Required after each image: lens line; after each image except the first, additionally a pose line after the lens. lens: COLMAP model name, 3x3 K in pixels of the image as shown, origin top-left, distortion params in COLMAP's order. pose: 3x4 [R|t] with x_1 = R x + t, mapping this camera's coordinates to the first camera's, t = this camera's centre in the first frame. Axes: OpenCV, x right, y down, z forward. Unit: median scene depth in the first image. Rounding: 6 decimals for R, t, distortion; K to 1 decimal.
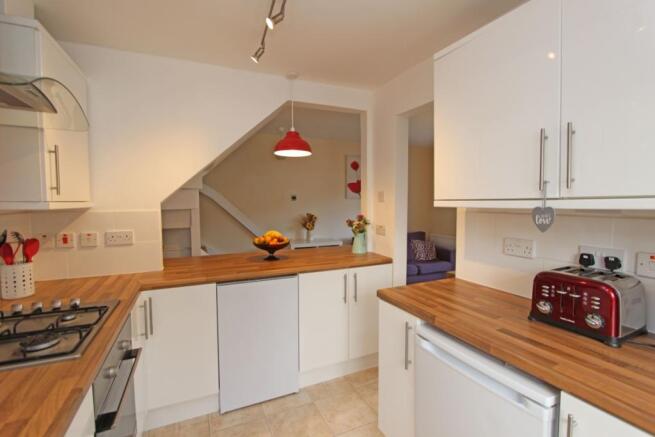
lens RADIAL K [[303.0, 0, 327.9], [0, 303.0, 217.5], [0, 0, 1]] dist [-0.016243, 0.001179]
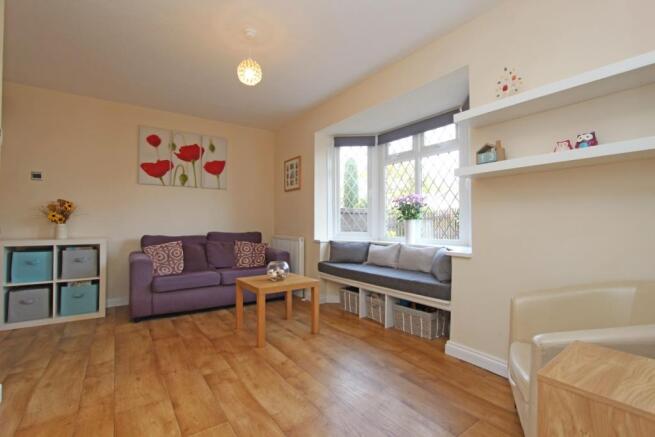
lens RADIAL K [[303.0, 0, 332.2], [0, 303.0, 216.8], [0, 0, 1]] dist [-0.016243, 0.001179]
pose [[0.980761, 0.012643, 0.194803, 0.382065], [0.002605, 0.996964, -0.077822, 0.075295], [-0.195196, 0.076833, 0.977750, 0.204434]]
